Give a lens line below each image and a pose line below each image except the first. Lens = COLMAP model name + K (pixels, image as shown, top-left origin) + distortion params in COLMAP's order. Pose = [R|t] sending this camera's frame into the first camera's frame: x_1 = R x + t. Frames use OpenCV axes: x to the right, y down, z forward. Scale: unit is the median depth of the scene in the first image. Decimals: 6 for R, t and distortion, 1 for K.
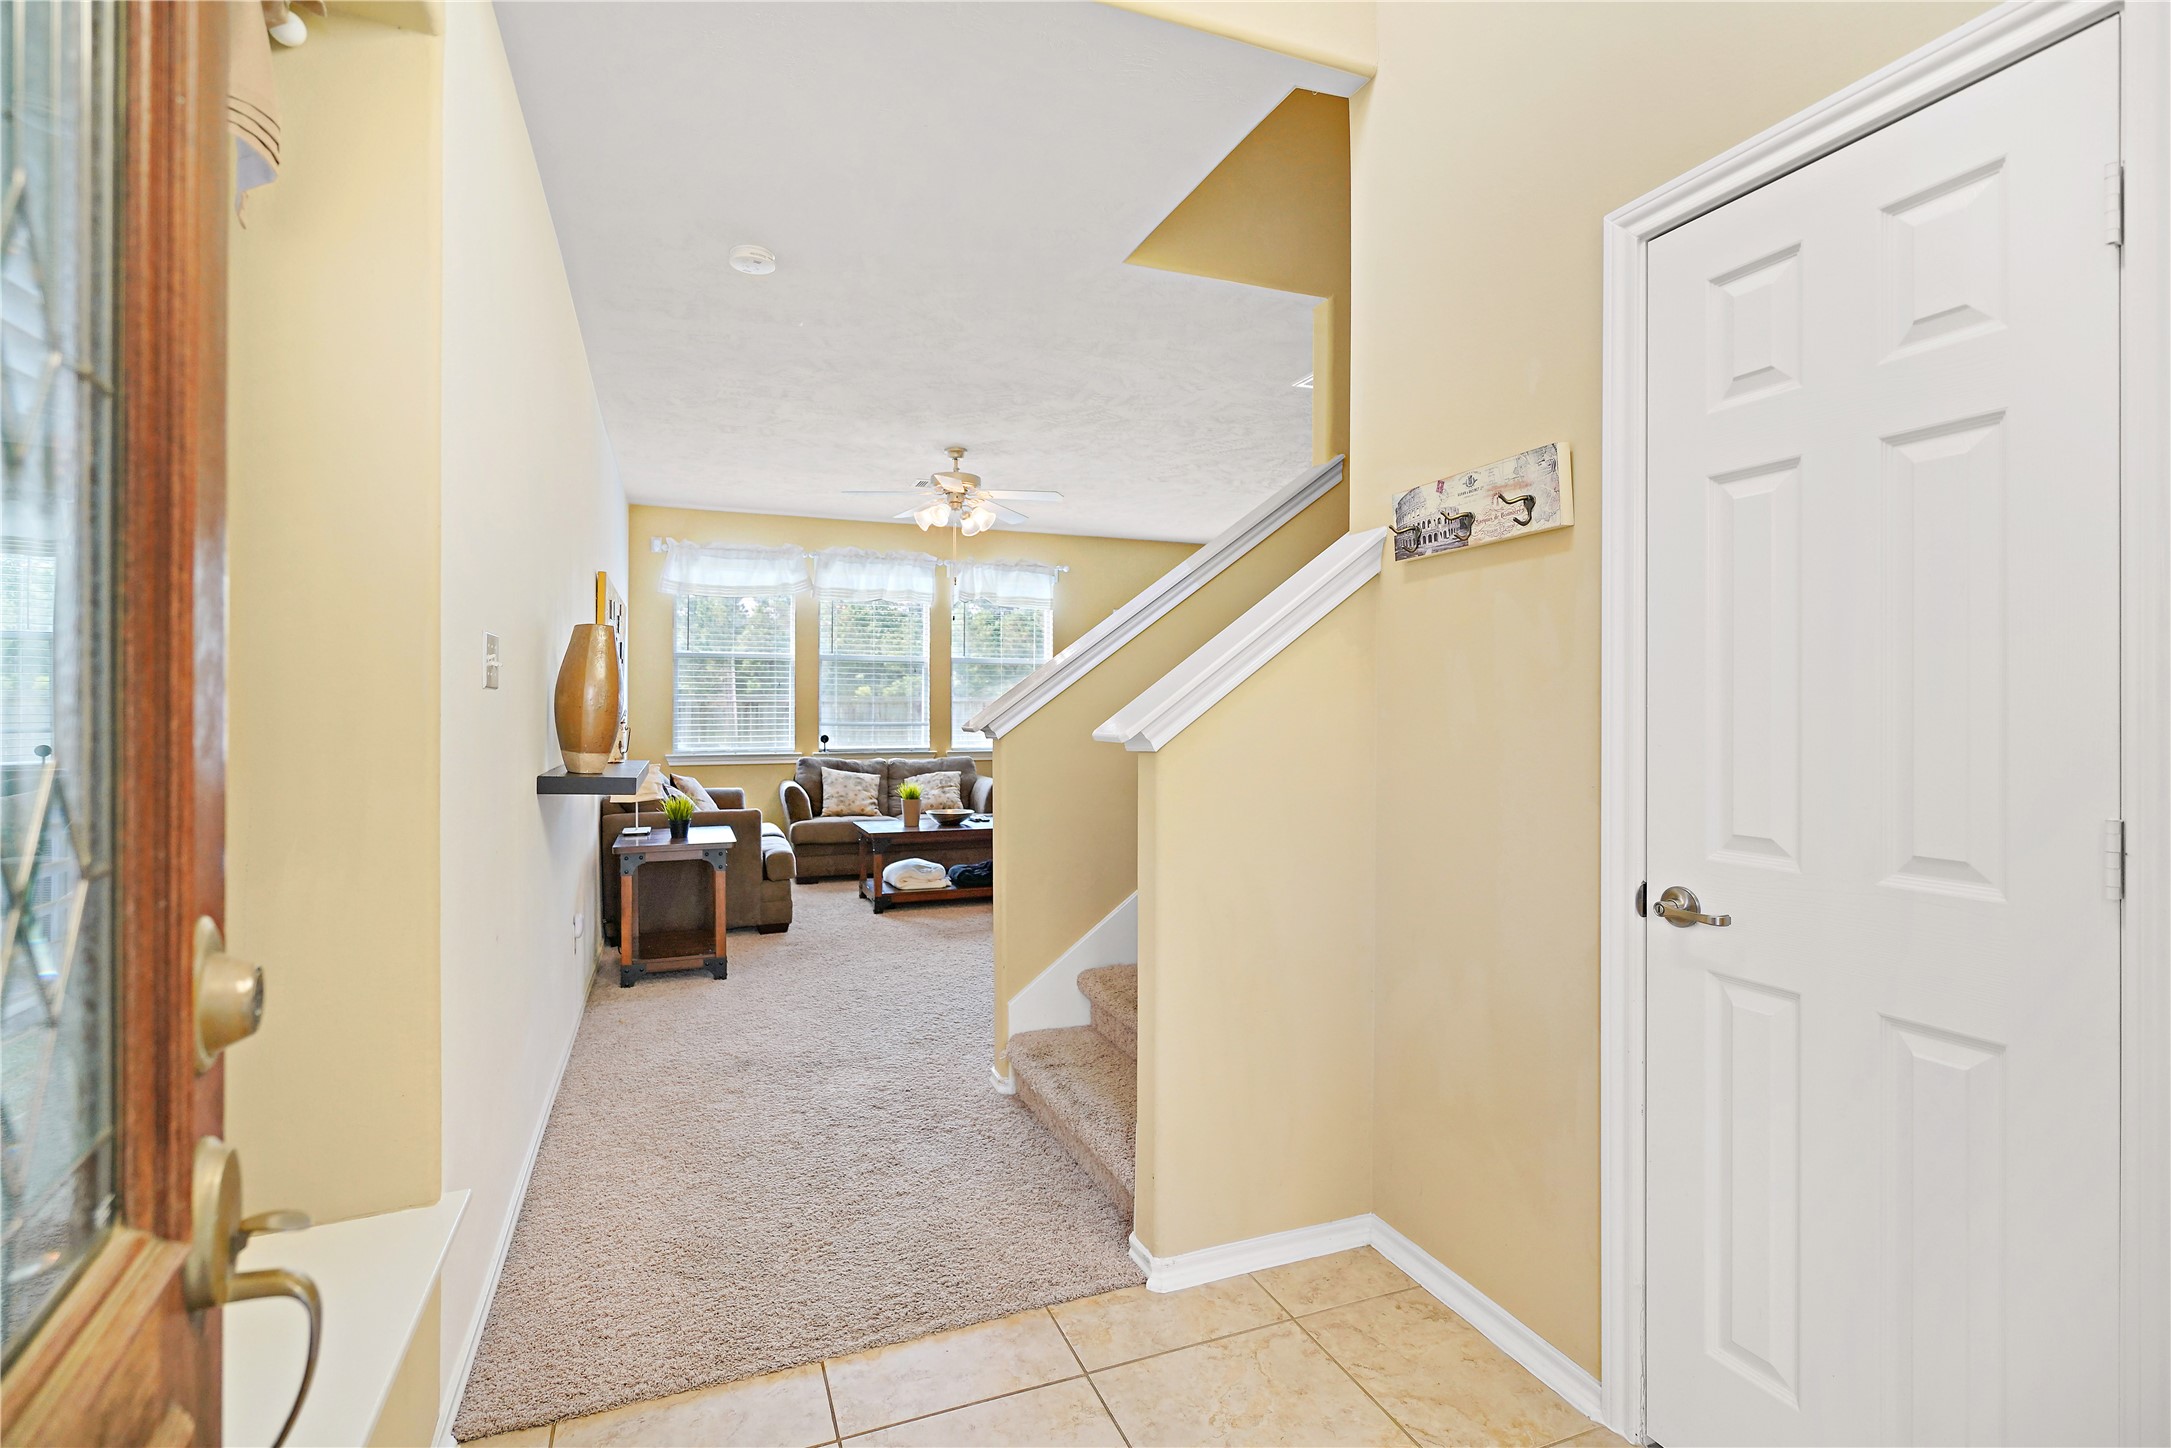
lens RADIAL K [[1013.5, 0, 1083.7], [0, 1013.5, 710.1], [0, 0, 1]] dist [-0.001971, 0.000768]
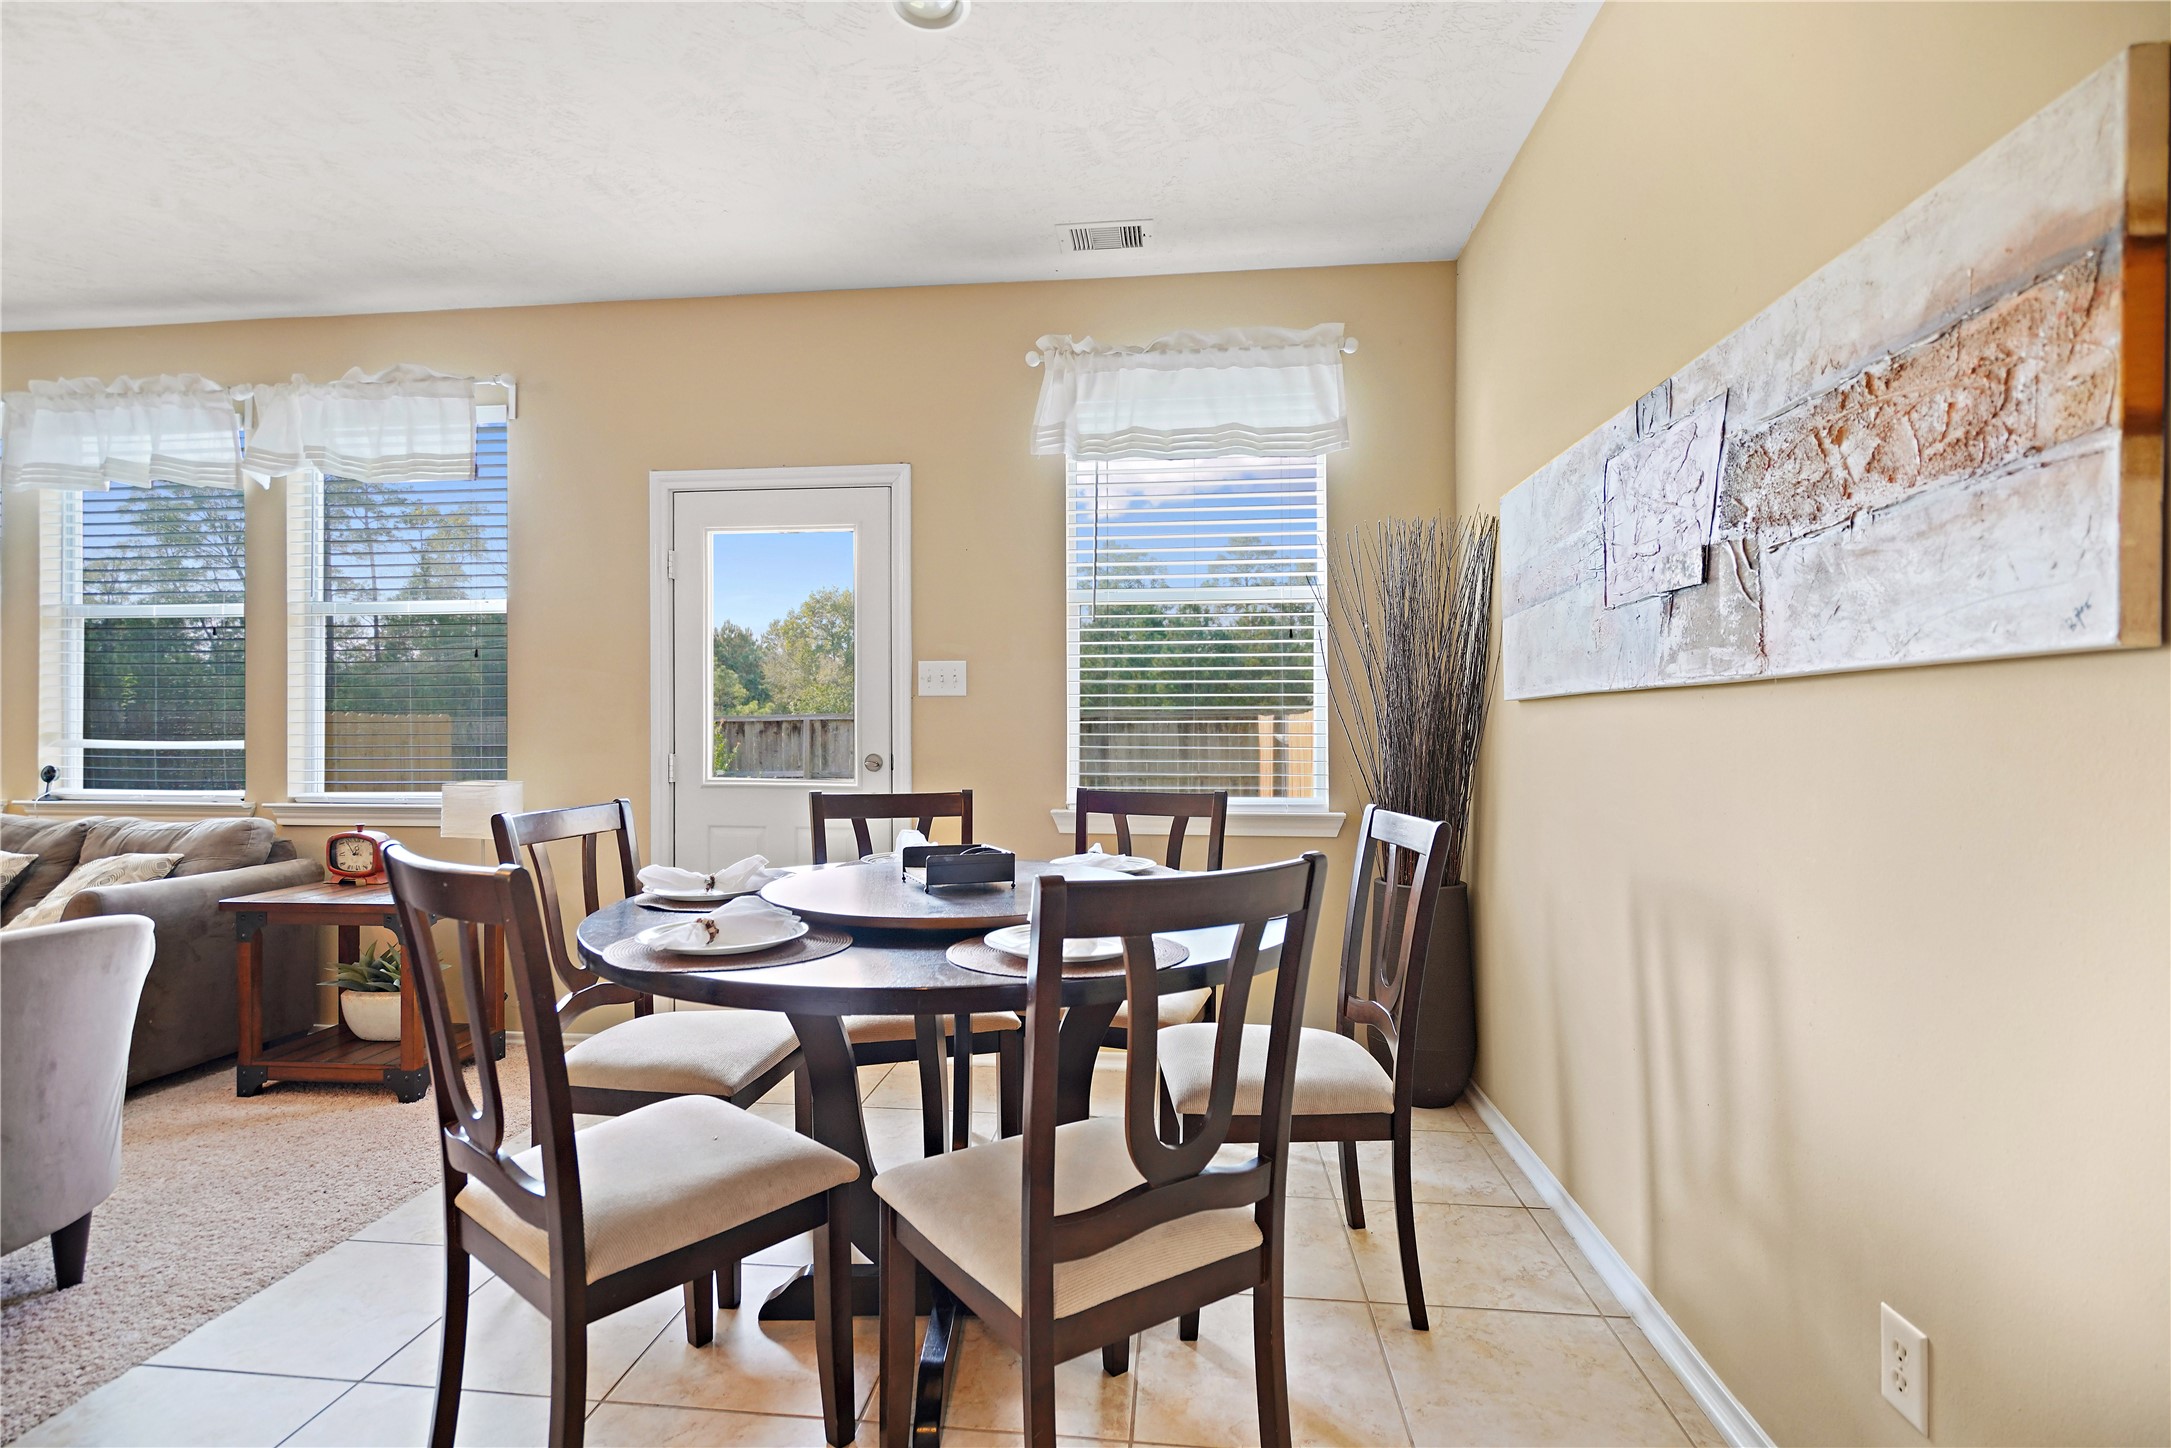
lens RADIAL K [[1013.5, 0, 1073.1], [0, 1013.5, 722.4], [0, 0, 1]] dist [-0.001971, 0.000768]
pose [[0.873759, 0.000231, -0.486359, 0.444301], [-0.003660, 0.999975, -0.006101, 0.004798], [0.486345, 0.007111, 0.873738, 0.846967]]
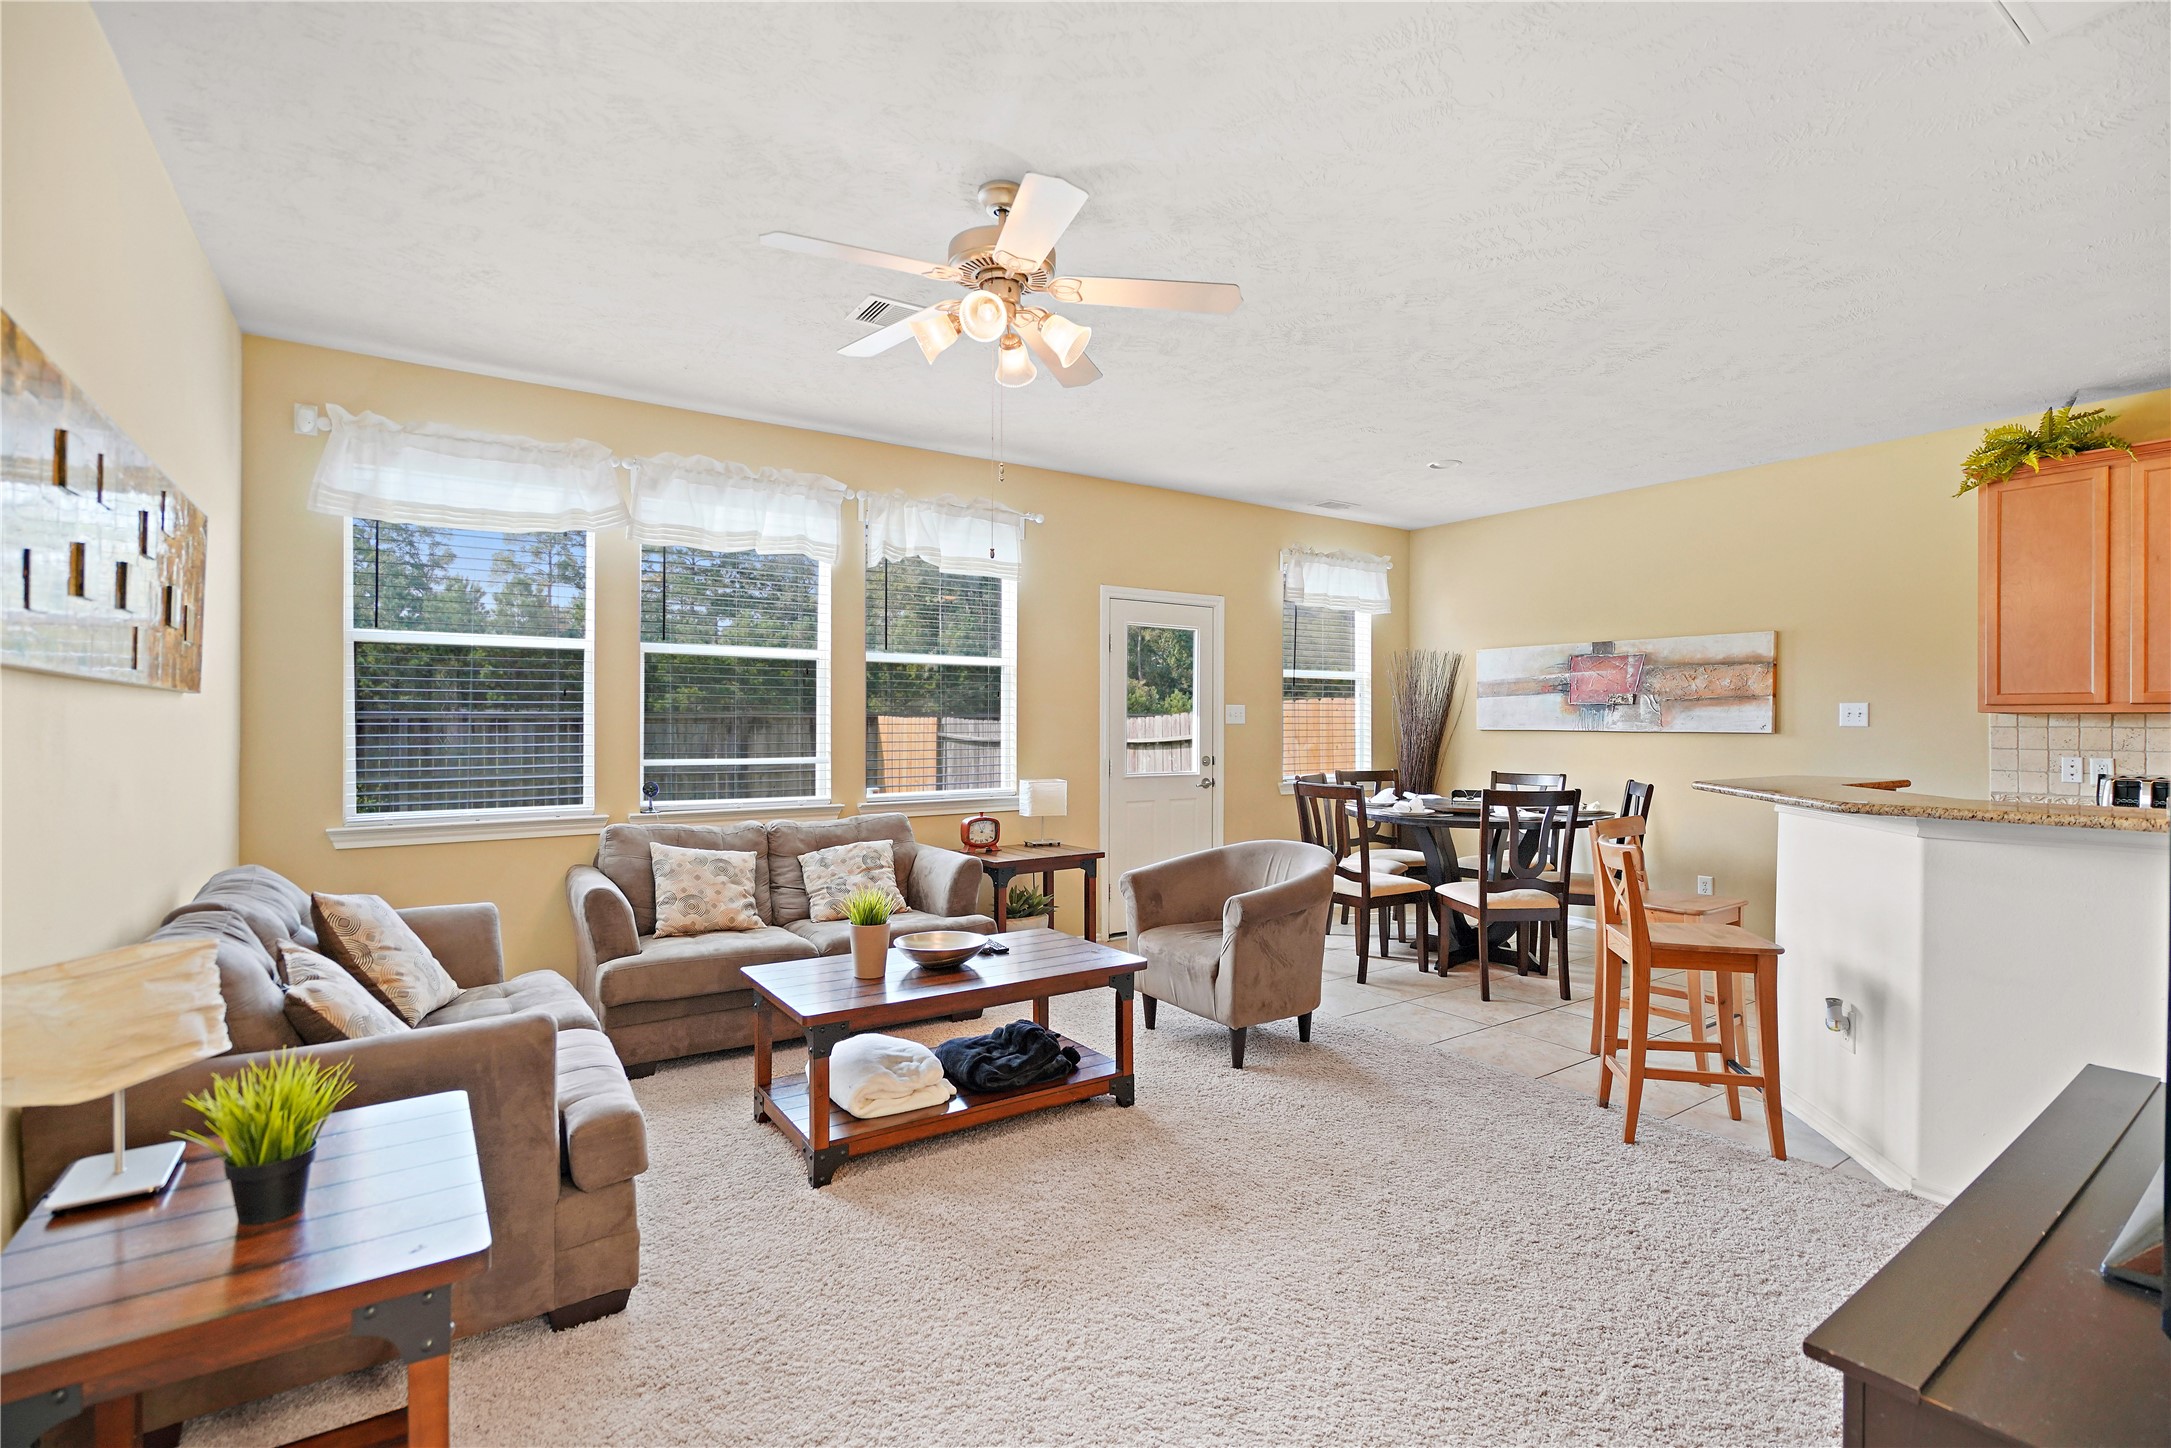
lens RADIAL K [[1013.5, 0, 1097.3], [0, 1013.5, 726.8], [0, 0, 1]] dist [-0.001971, 0.000768]
pose [[0.975615, -0.000437, 0.219488, -0.140793], [0.000020, 0.999998, 0.001900, -0.008072], [-0.219488, -0.001850, 0.975613, 0.403707]]
